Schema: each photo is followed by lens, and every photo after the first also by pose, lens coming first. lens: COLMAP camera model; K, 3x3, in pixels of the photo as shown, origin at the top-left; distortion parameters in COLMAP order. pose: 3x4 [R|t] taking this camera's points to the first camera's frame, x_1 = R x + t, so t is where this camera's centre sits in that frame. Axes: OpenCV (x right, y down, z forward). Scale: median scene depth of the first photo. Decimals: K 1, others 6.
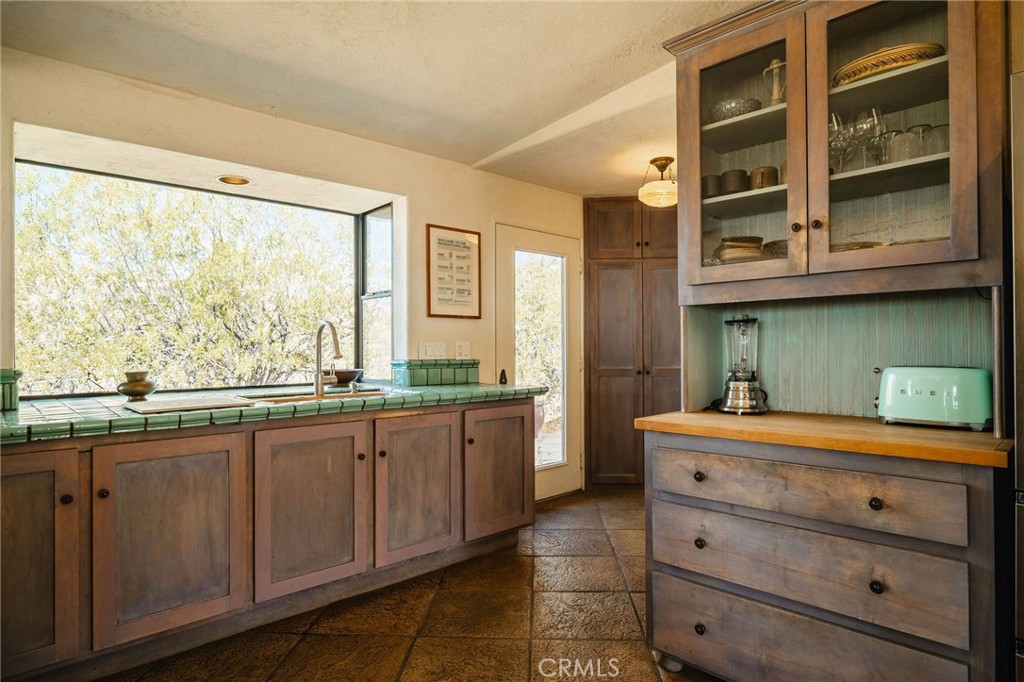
lens RADIAL K [[581.7, 0, 512.0], [0, 581.7, 341.0], [0, 0, 1]] dist [0.000401, 0.000271]
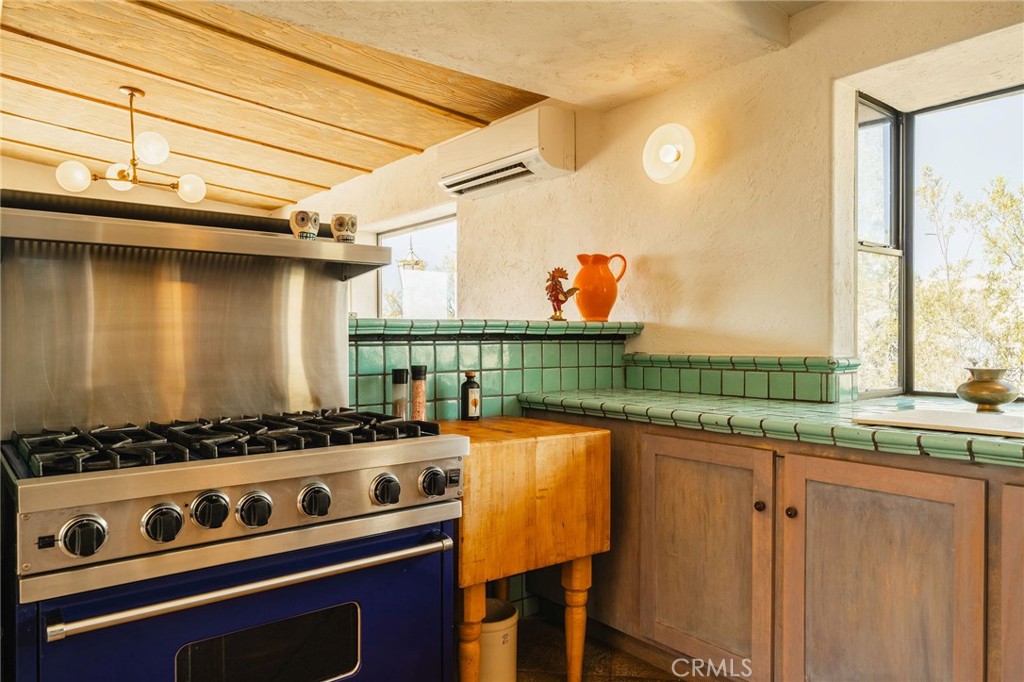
lens RADIAL K [[707.4, 0, 512.0], [0, 707.4, 341.0], [0, 0, 1]] dist [0.004704, 0.002026]
pose [[-0.080167, 0.012089, -0.996708, 0.246973], [0.009180, 0.999893, 0.011390, 0.005283], [0.996739, -0.008237, -0.080270, 0.531393]]
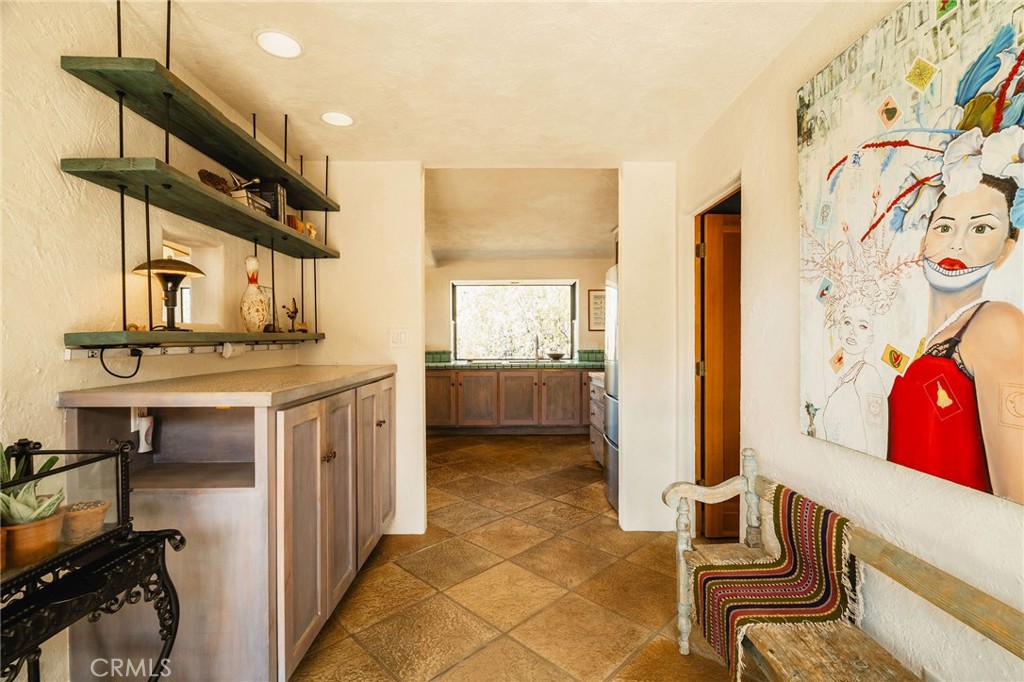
lens RADIAL K [[476.9, 0, 512.0], [0, 476.9, 341.0], [0, 0, 1]] dist [-0.000113, -0.000004]
pose [[0.736816, 0.008348, -0.676042, 1.239173], [0.005824, 0.999808, 0.018693, -0.053980], [0.676069, -0.017710, 0.736626, -0.791389]]
